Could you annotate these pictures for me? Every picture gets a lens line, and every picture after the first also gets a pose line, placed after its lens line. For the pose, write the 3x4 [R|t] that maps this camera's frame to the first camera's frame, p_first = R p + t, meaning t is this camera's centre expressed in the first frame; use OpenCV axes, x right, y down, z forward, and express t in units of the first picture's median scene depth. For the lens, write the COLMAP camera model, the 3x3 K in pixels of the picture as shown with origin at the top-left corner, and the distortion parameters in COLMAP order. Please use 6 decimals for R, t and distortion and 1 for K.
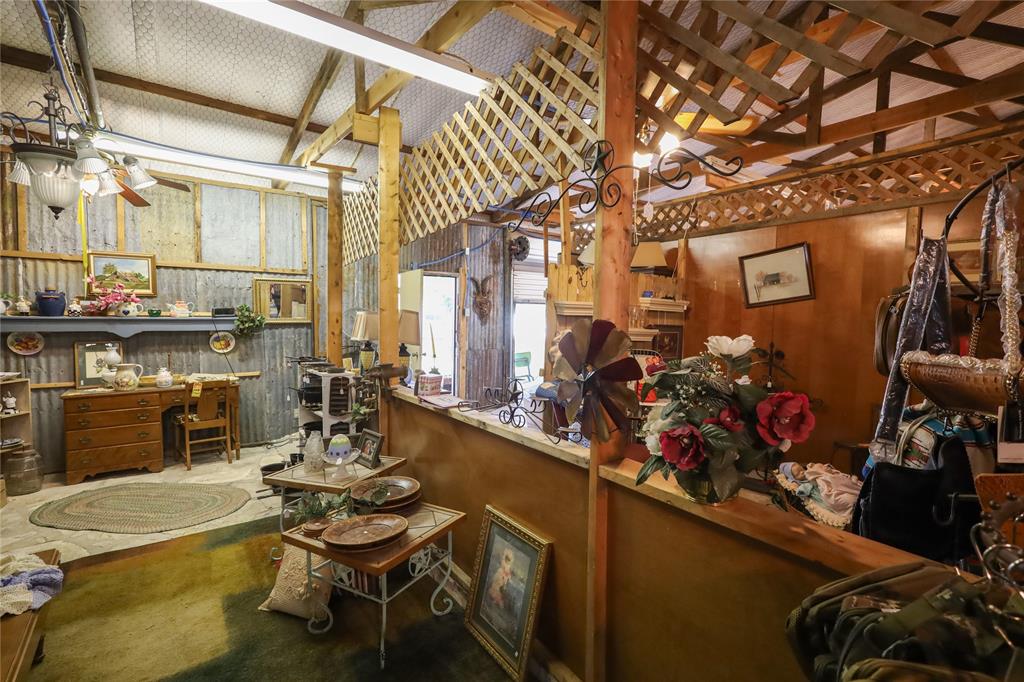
lens RADIAL K [[474.6, 0, 512.5], [0, 474.6, 341.5], [0, 0, 1]] dist [0.003429, 0.000517]
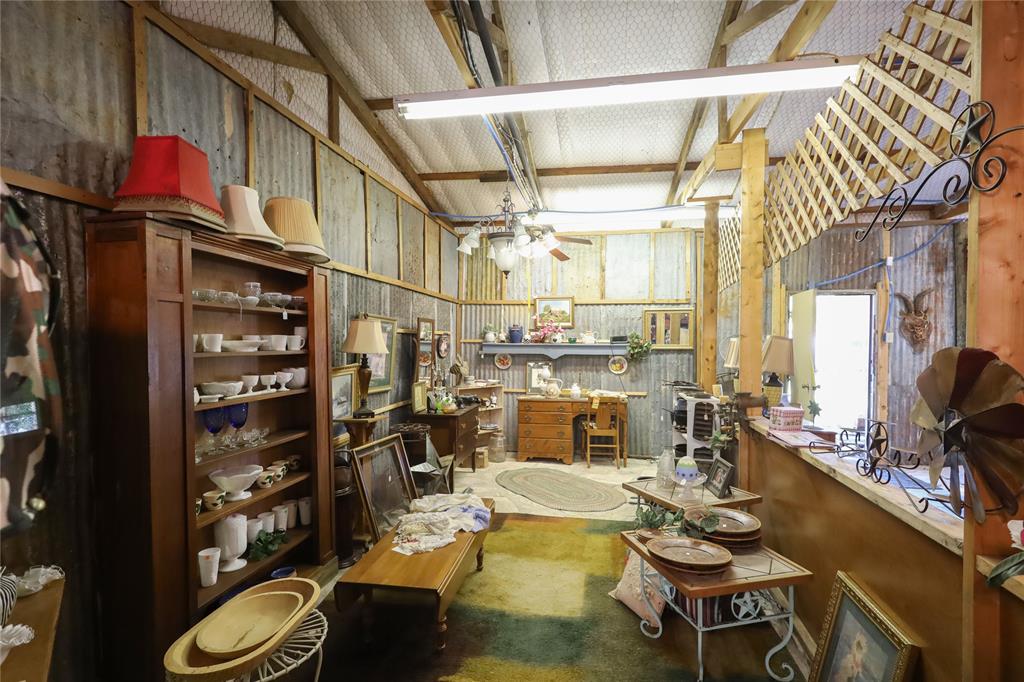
lens RADIAL K [[474.6, 0, 515.0], [0, 474.6, 341.6], [0, 0, 1]] dist [0.003429, 0.000517]
pose [[0.688325, -0.002754, -0.725397, 0.106217], [-0.037180, 0.998544, -0.039072, -0.000823], [0.724449, 0.053864, 0.687221, 0.000651]]
